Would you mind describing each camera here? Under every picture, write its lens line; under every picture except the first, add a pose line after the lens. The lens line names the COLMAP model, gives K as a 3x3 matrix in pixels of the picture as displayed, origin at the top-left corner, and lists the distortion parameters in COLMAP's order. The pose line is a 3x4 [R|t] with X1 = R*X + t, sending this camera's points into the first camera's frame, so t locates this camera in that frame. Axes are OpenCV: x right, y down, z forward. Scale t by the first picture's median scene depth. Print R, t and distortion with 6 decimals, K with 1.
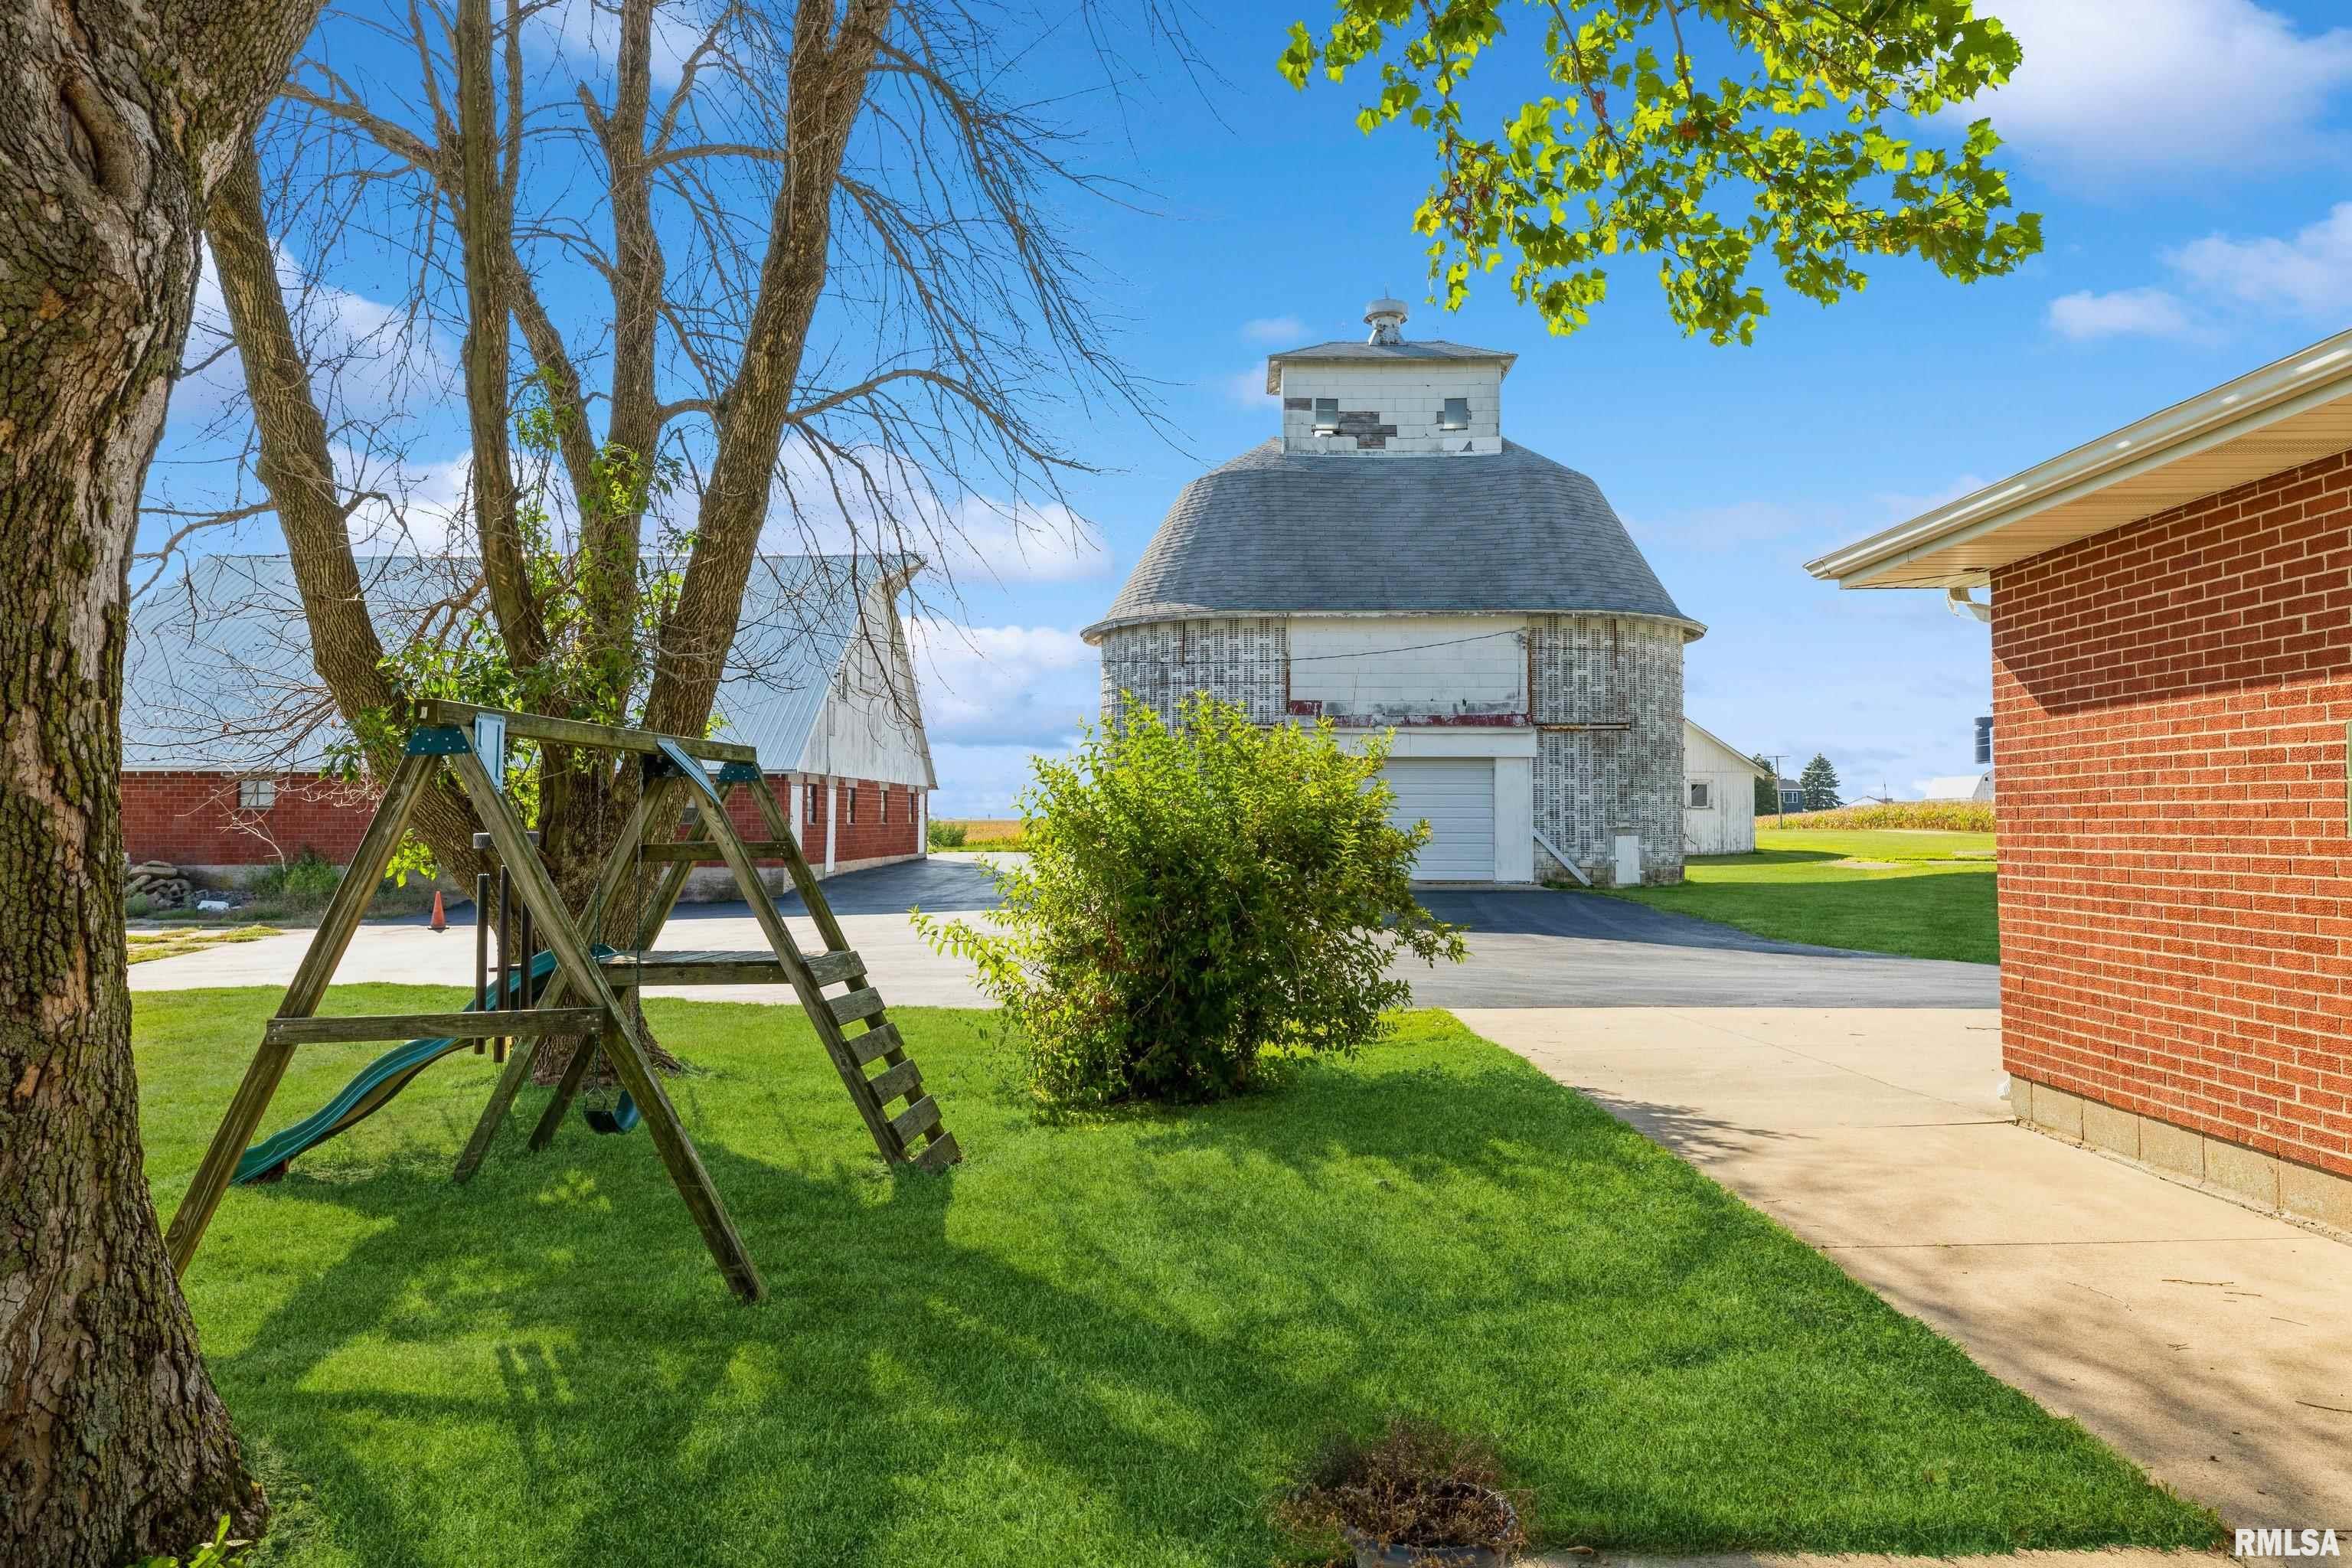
lens RADIAL K [[1618.4, 0, 1175.5], [0, 1618.4, 788.0], [0, 0, 1]] dist [0.003343, 0.000764]
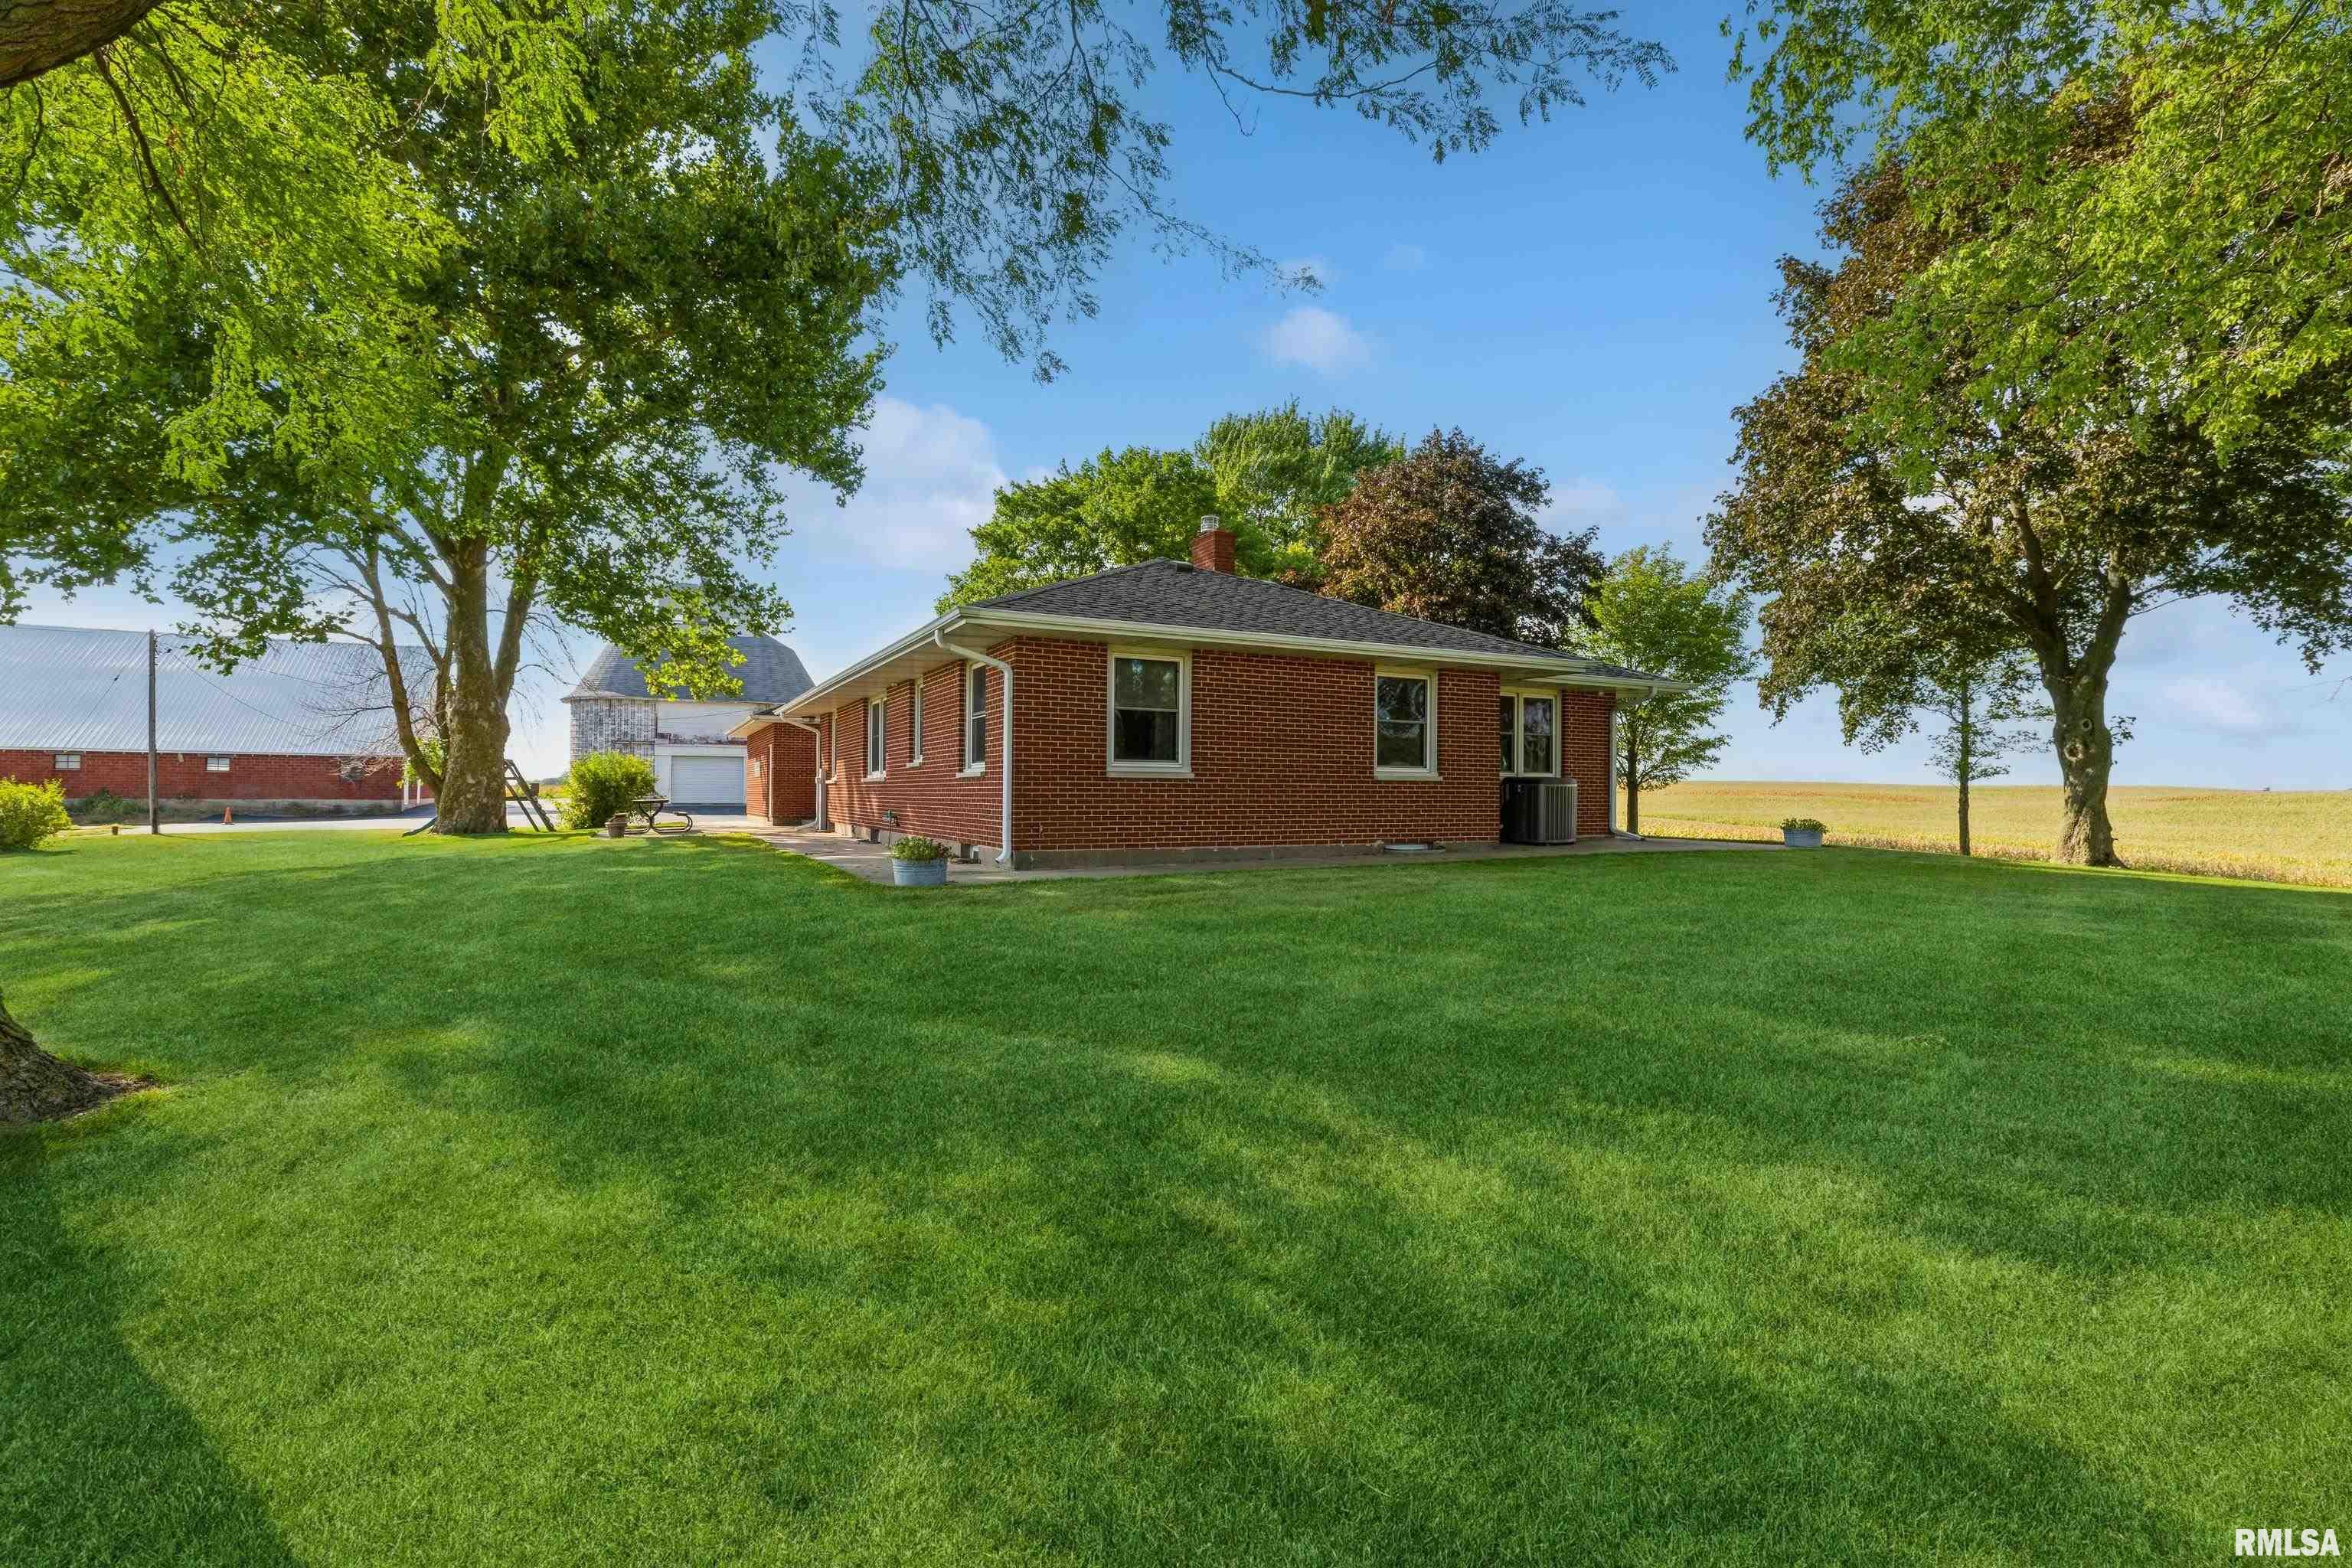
lens RADIAL K [[1069.6, 0, 1180.1], [0, 1069.6, 785.5], [0, 0, 1]] dist [0.006087, 0.000832]
pose [[0.883016, 0.005103, 0.469315, 0.006185], [-0.013707, 0.999795, 0.014920, -0.007326], [-0.469143, -0.019608, 0.882905, -0.921275]]
